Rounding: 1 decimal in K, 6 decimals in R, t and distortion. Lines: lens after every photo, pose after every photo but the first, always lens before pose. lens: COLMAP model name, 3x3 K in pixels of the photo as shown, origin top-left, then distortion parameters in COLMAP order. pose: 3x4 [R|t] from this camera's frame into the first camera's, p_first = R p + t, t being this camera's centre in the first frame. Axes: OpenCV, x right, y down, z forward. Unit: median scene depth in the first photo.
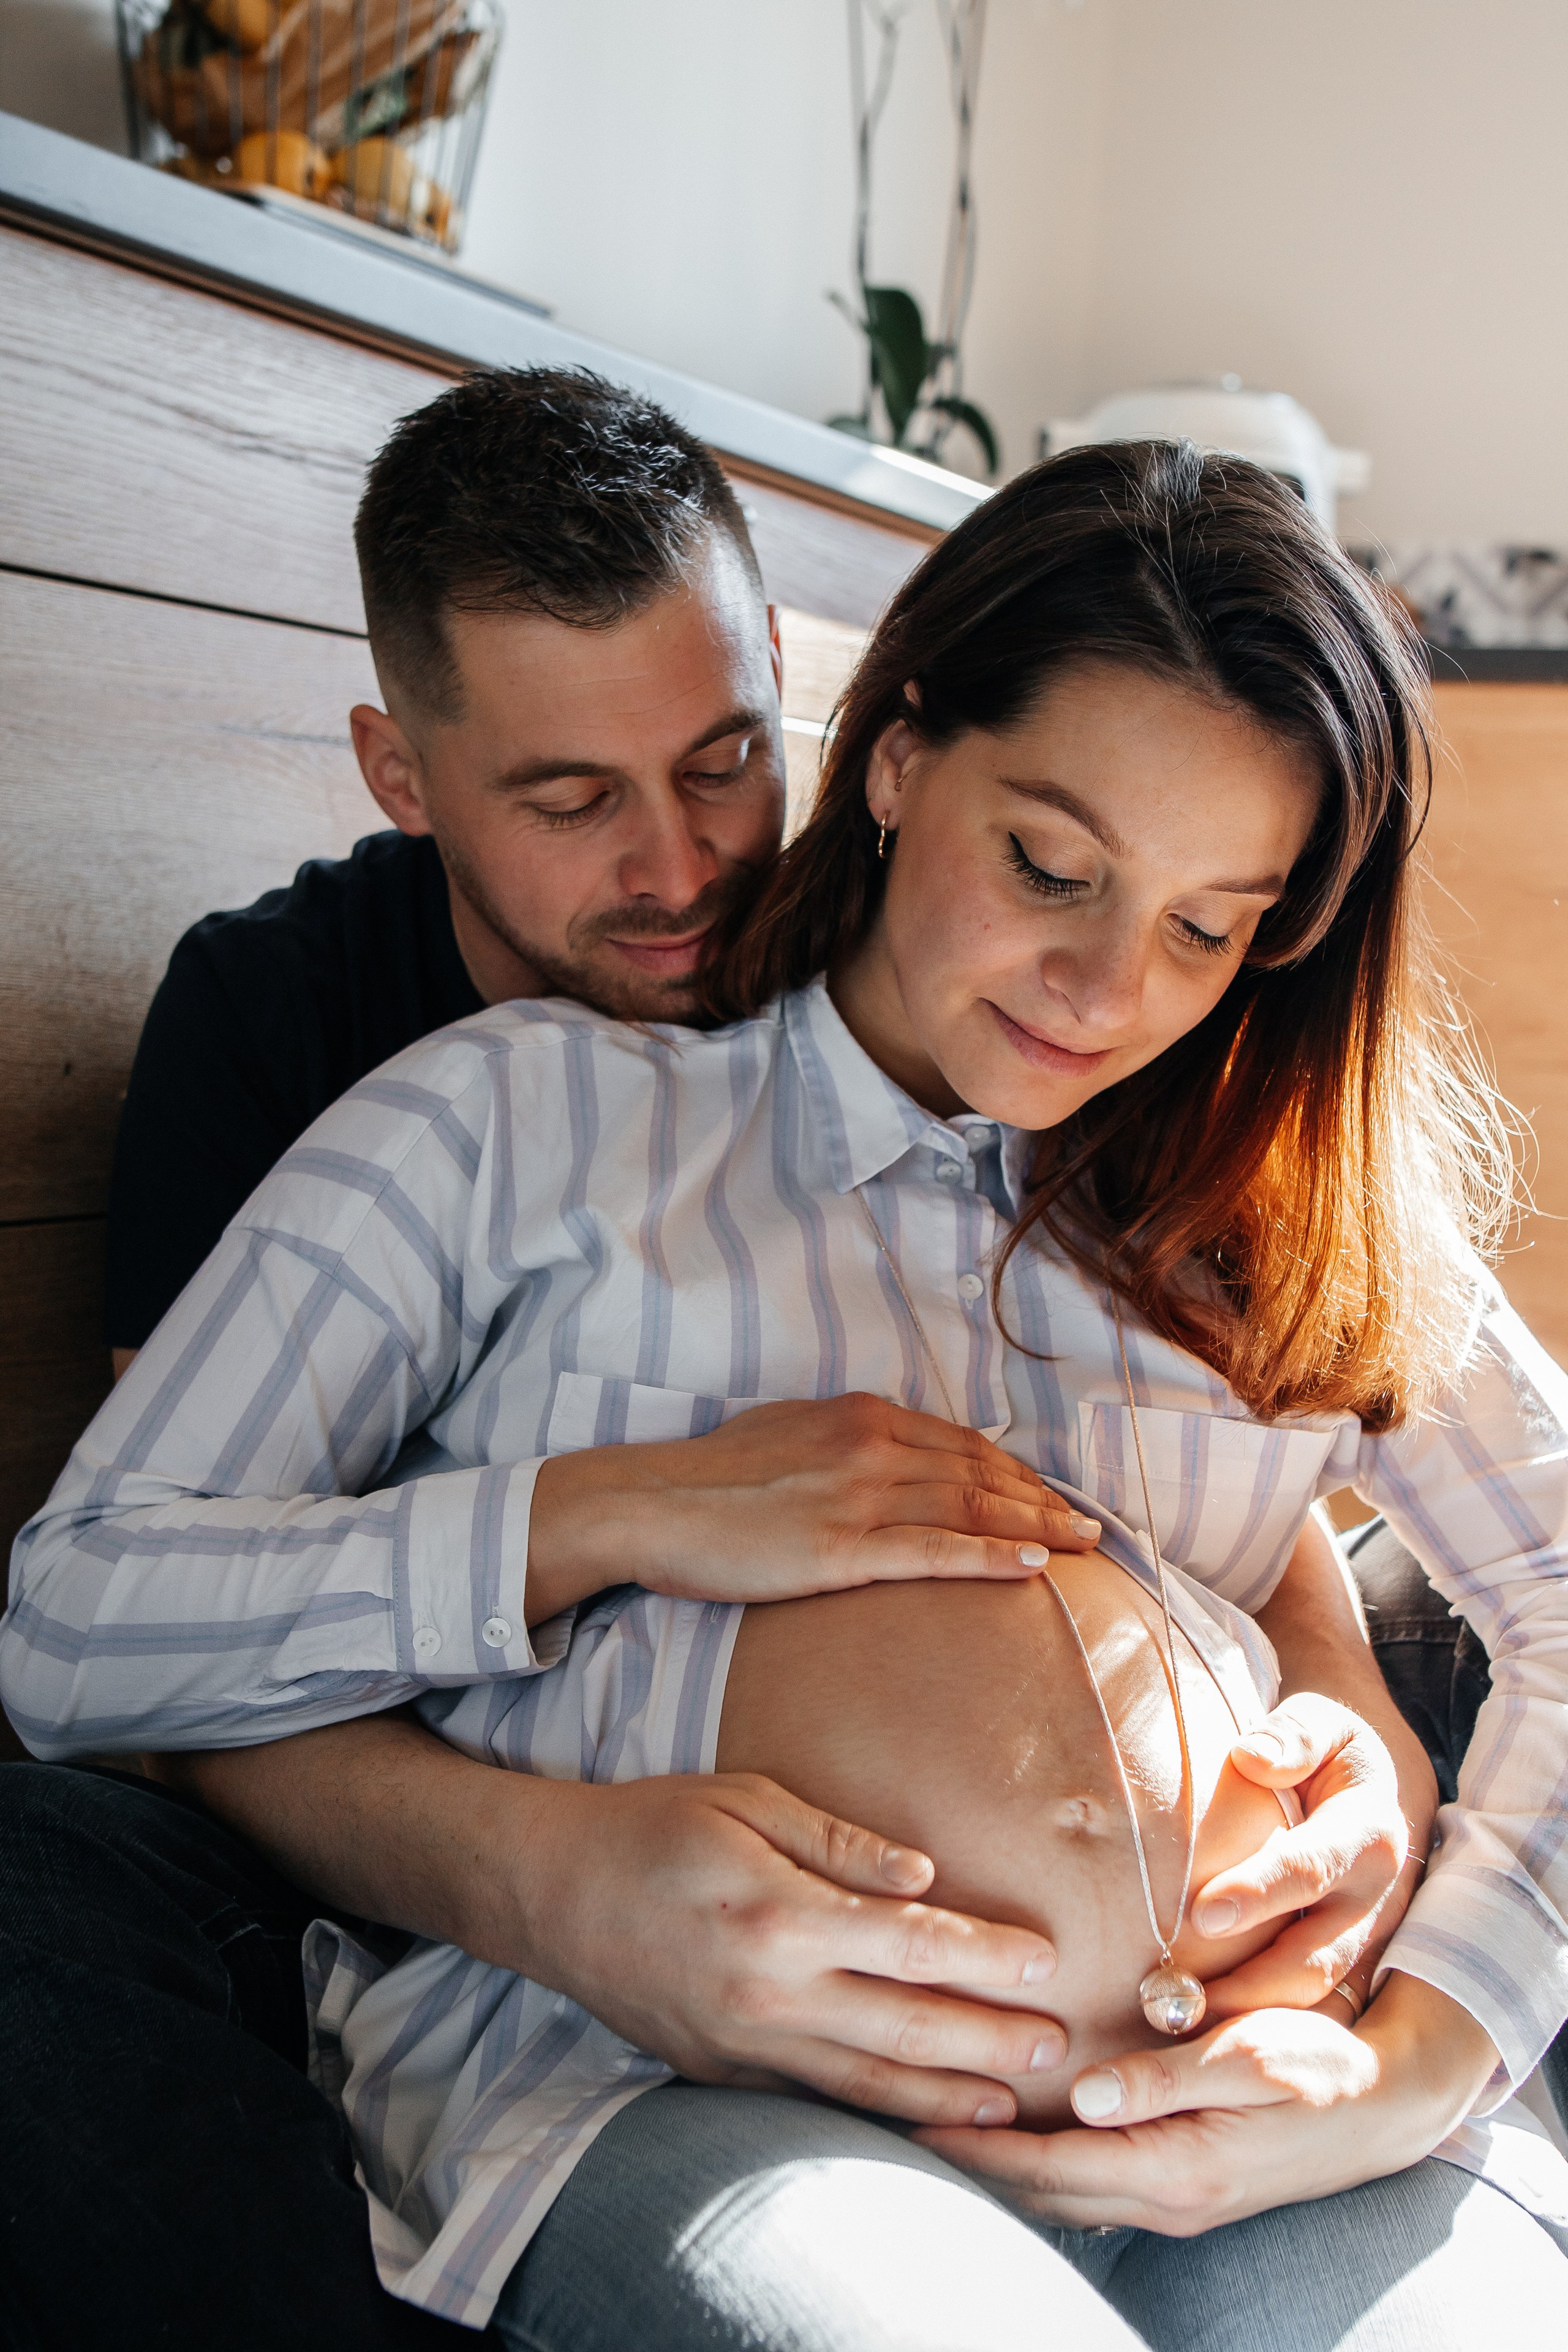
lens RADIAL K [[2744.0, 0, 788.1], [0, 2744.0, 1175.8], [0, 0, 1]] dist [-0.044026, 0.000000]
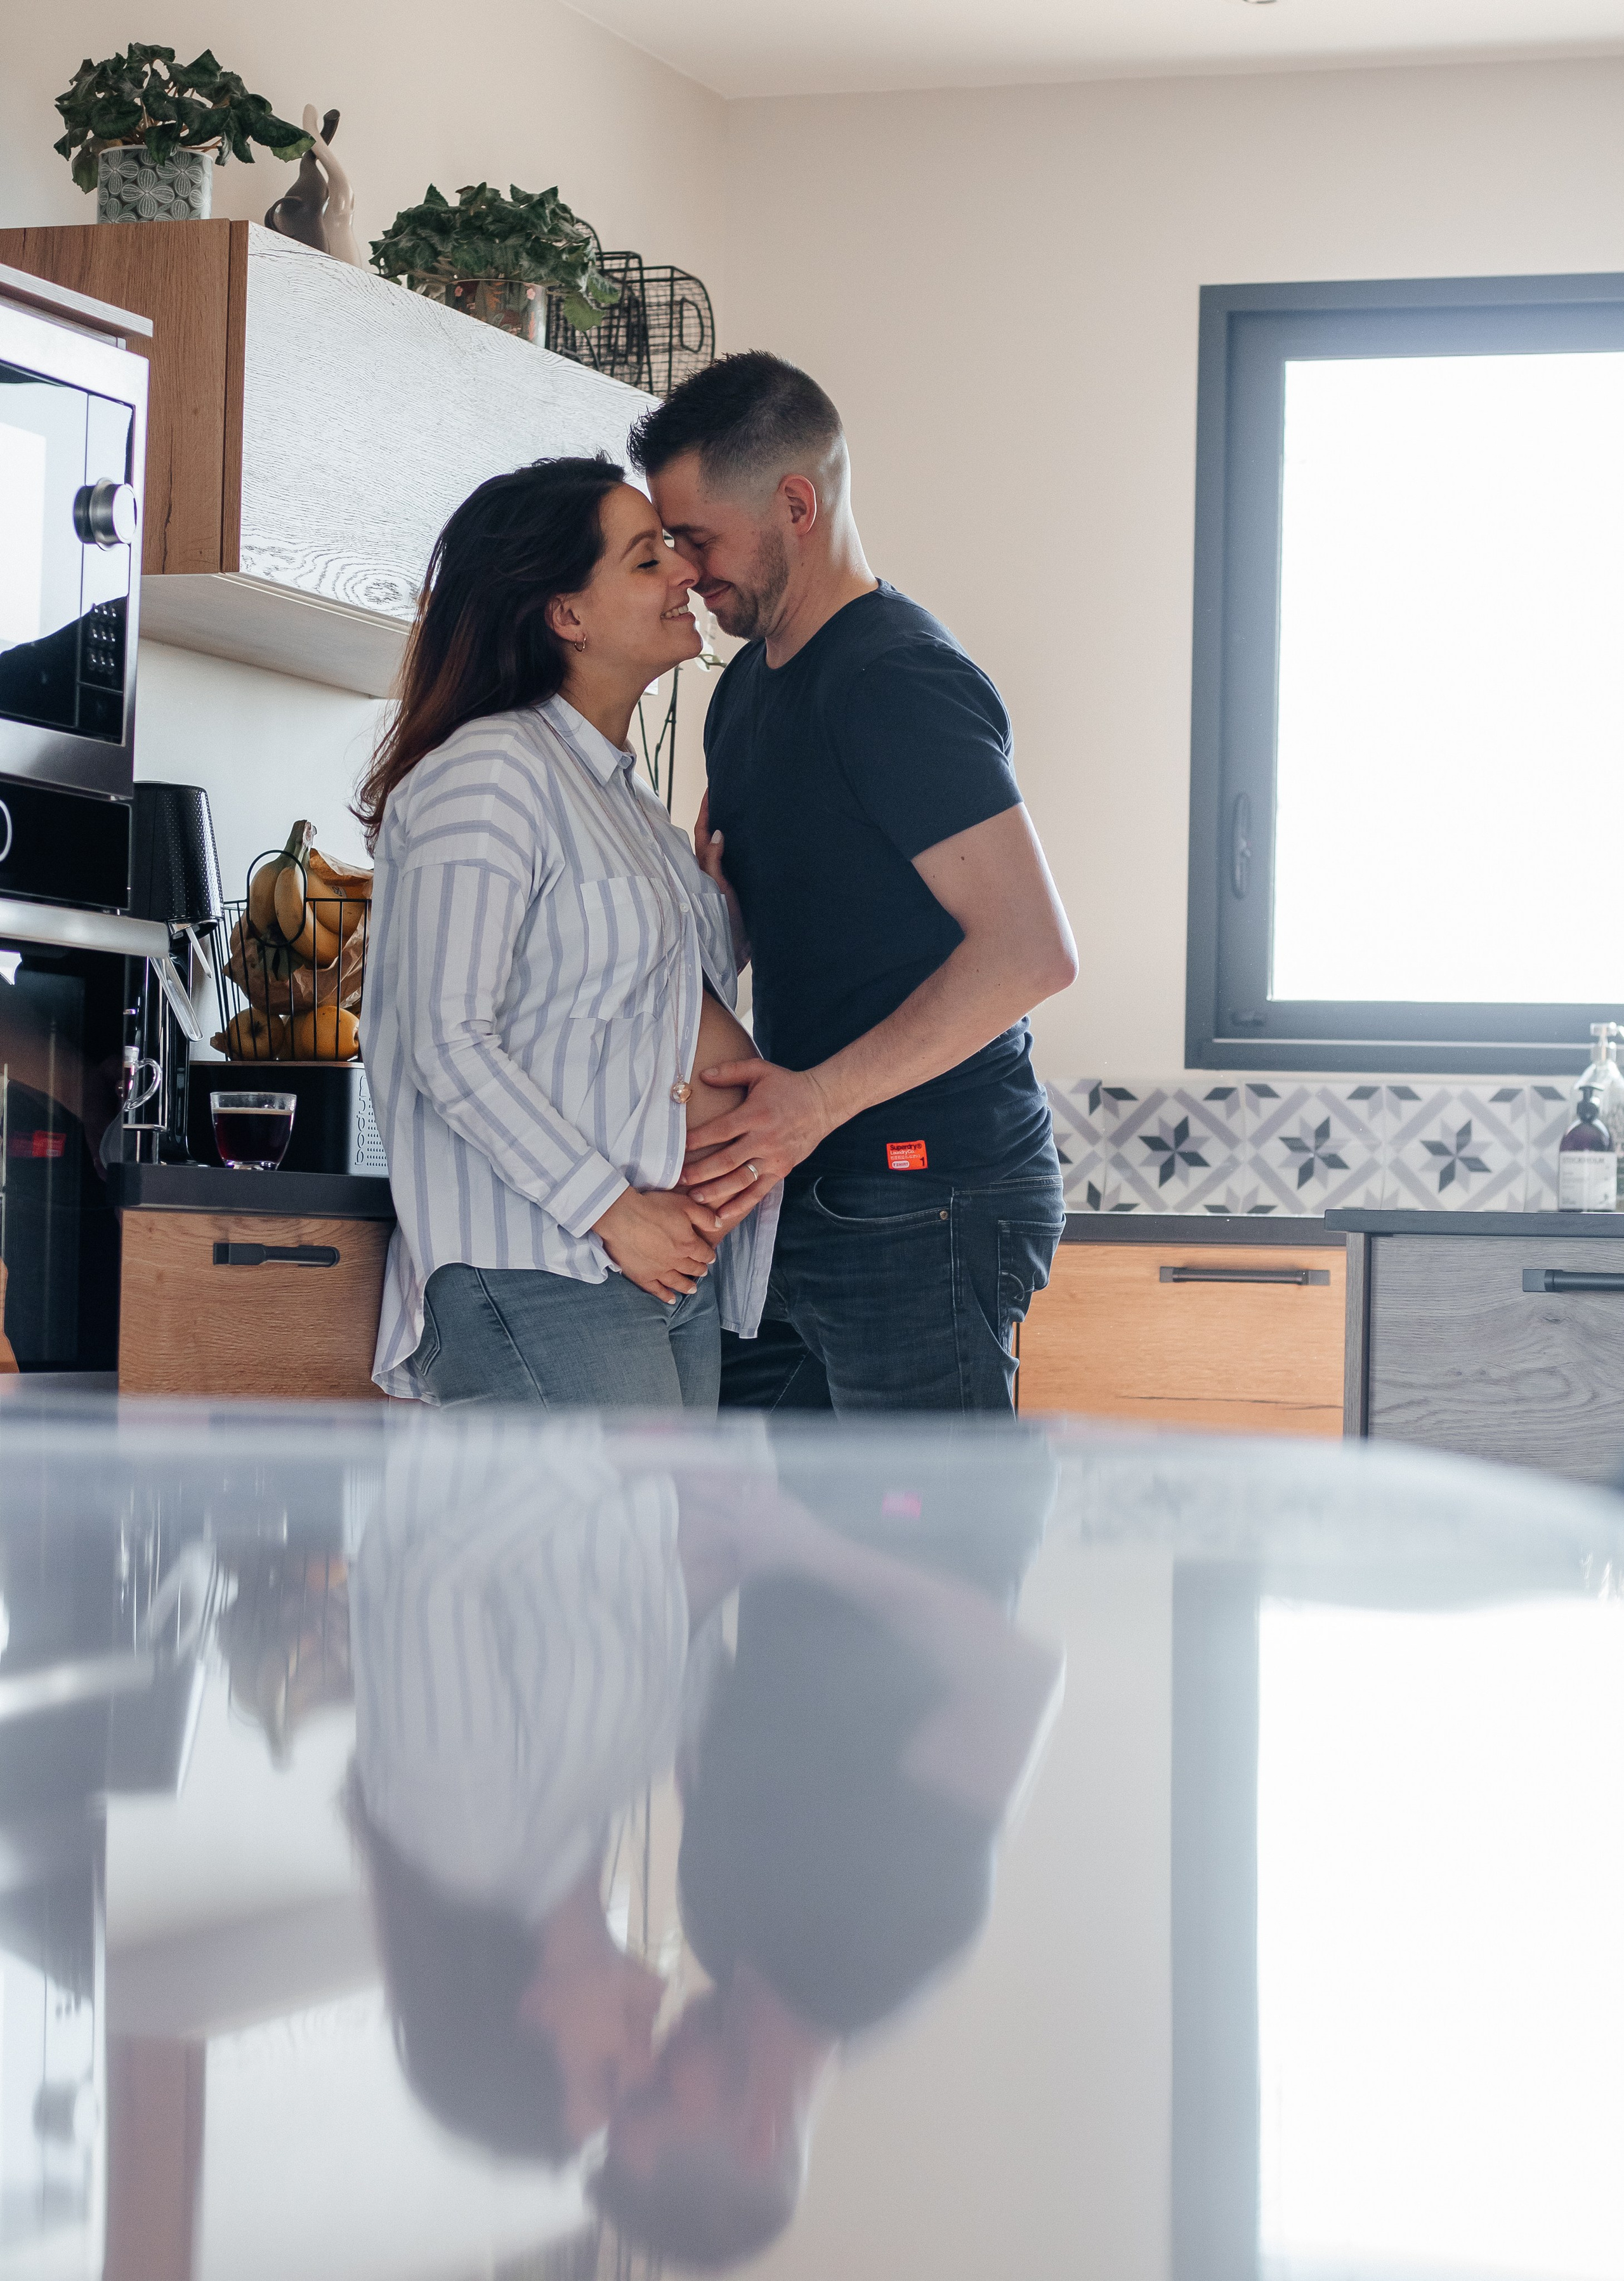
lens RADIAL K [[5515.5, 0, 824.2], [0, 5515.5, 1121.4], [0, 0, 1]] dist [-0.039903, 0.000000]
pose [[0.980555, -0.047016, 0.190529, -0.387049], [0.068568, 0.991767, -0.108151, 0.044886], [-0.183876, 0.119112, 0.975706, -1.655453]]
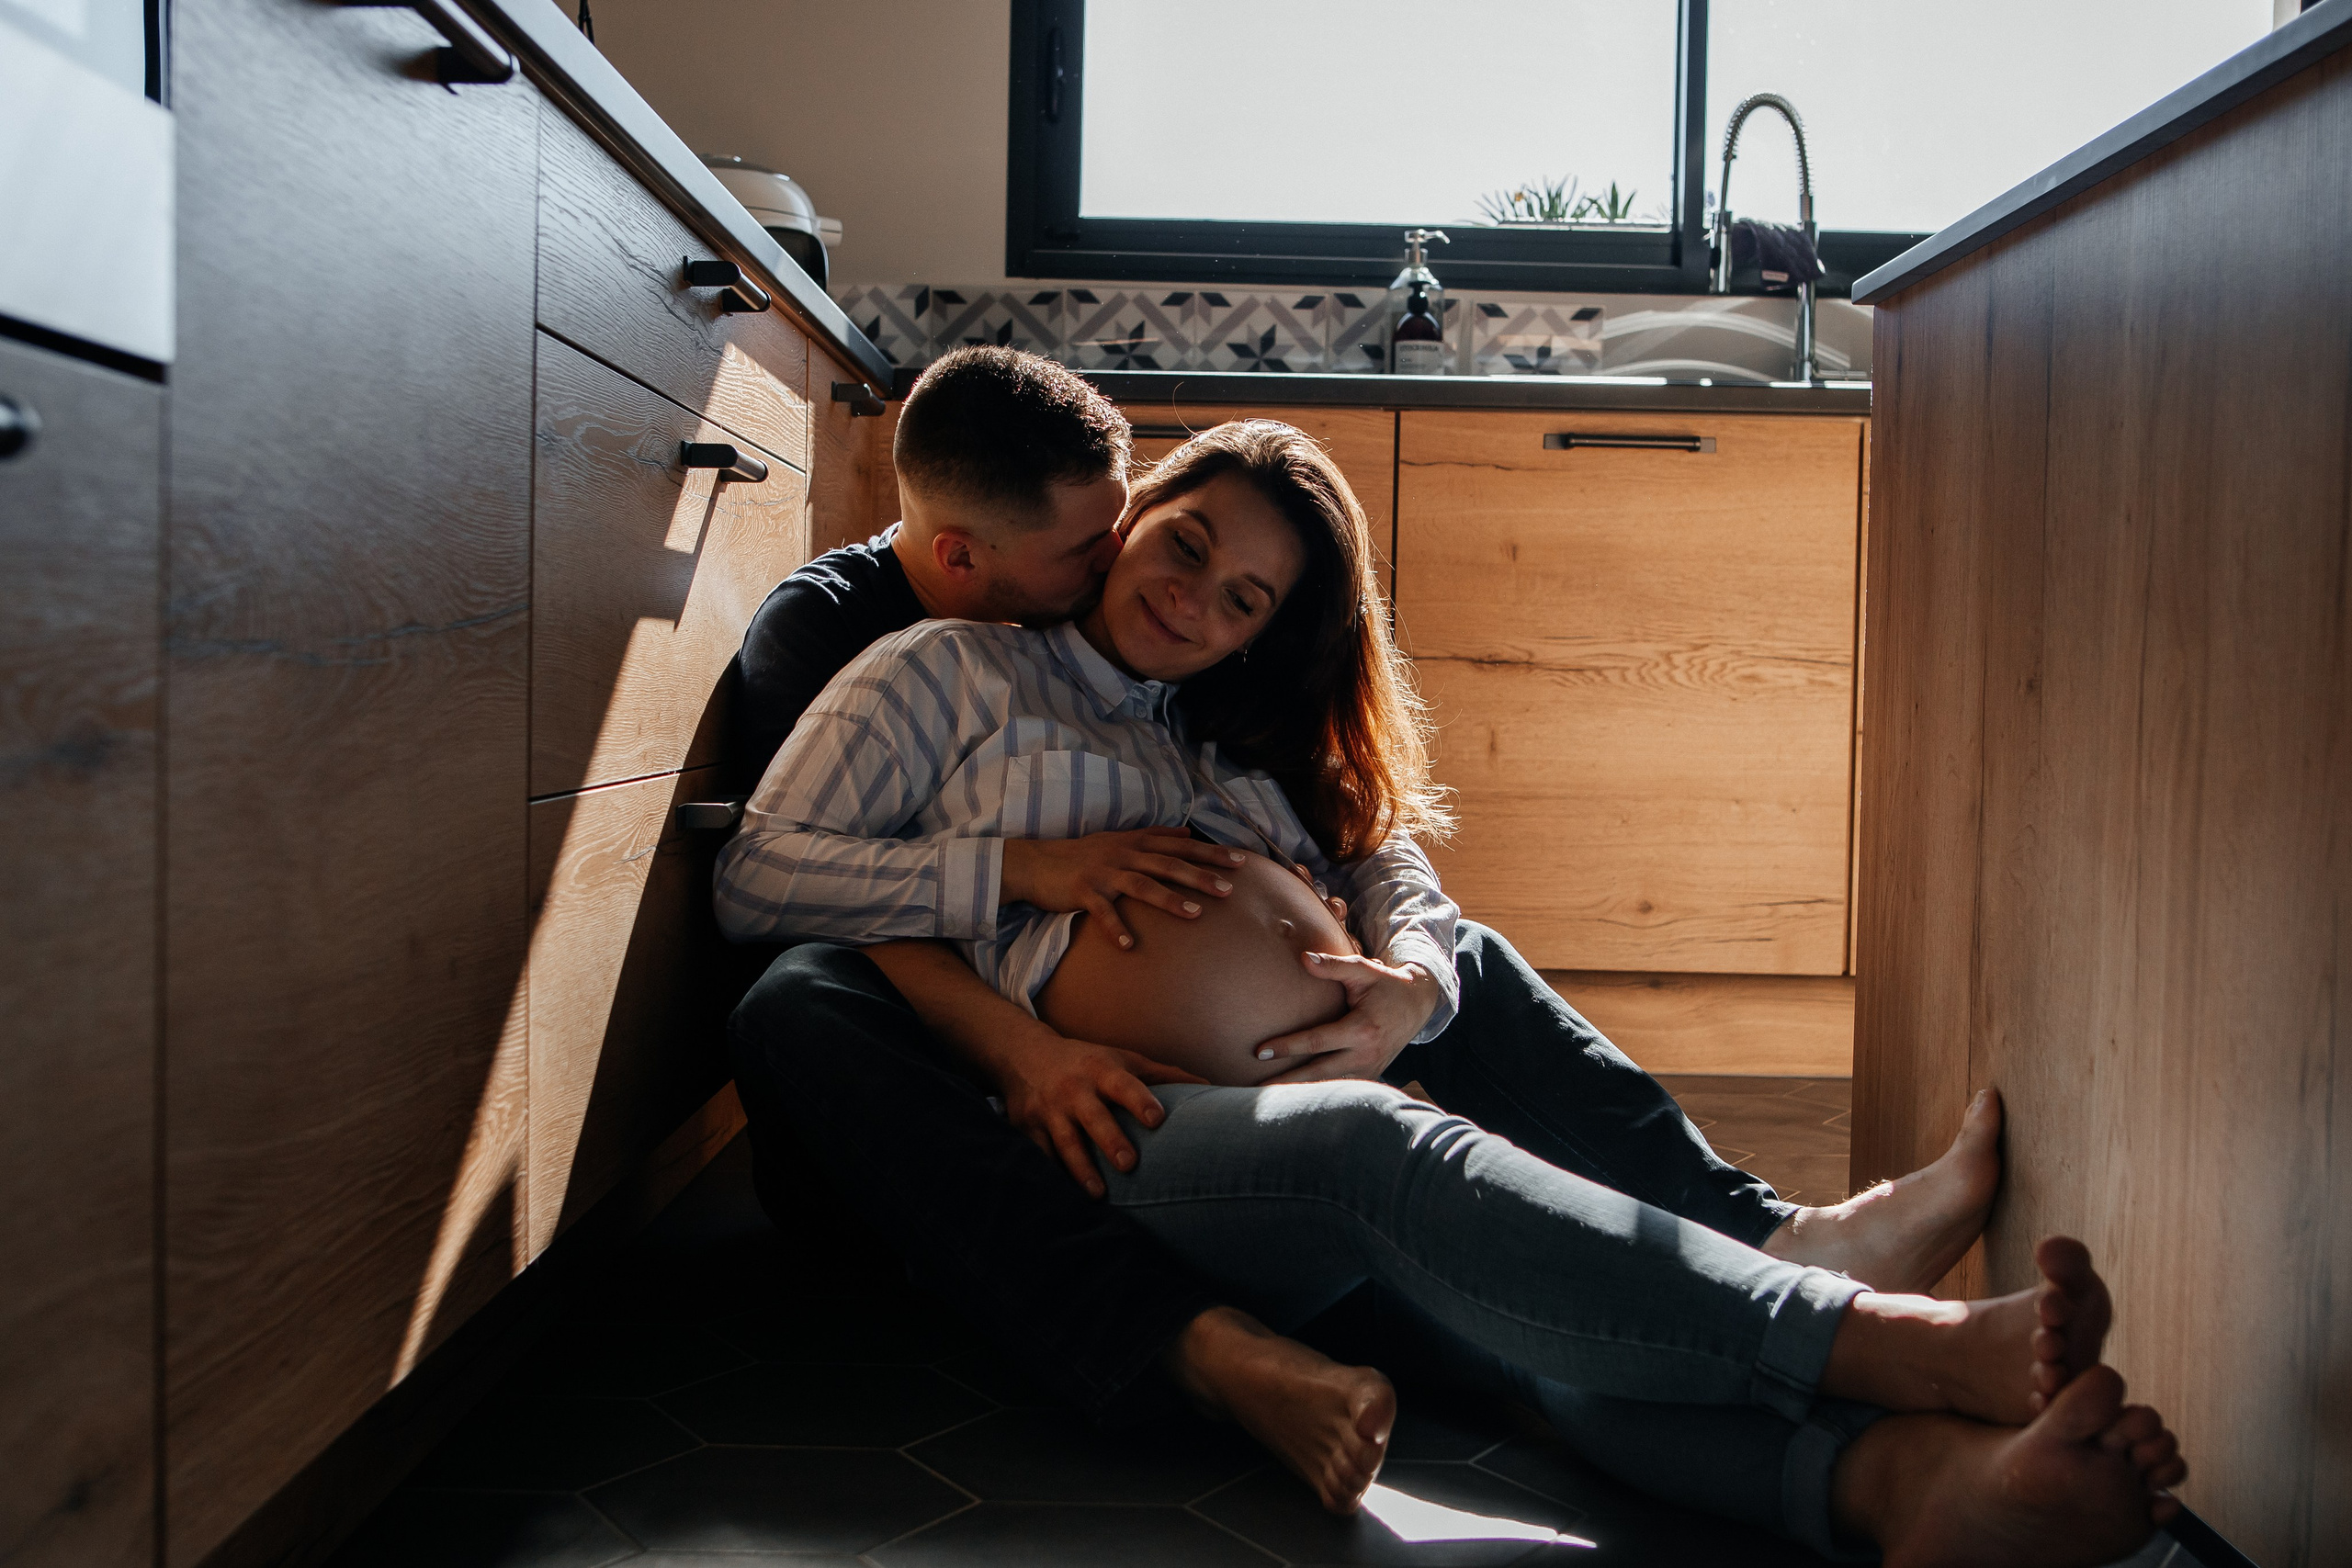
lens RADIAL K [[2743.8, 0, 1188.9], [0, 2743.8, 790.1], [0, 0, 1]] dist [-0.044026, 0.000000]
pose [[0.867658, -0.076901, 0.491178, -0.350136], [0.090933, 0.995846, -0.004717, 0.026580], [-0.488774, 0.048757, 0.871047, -0.213155]]
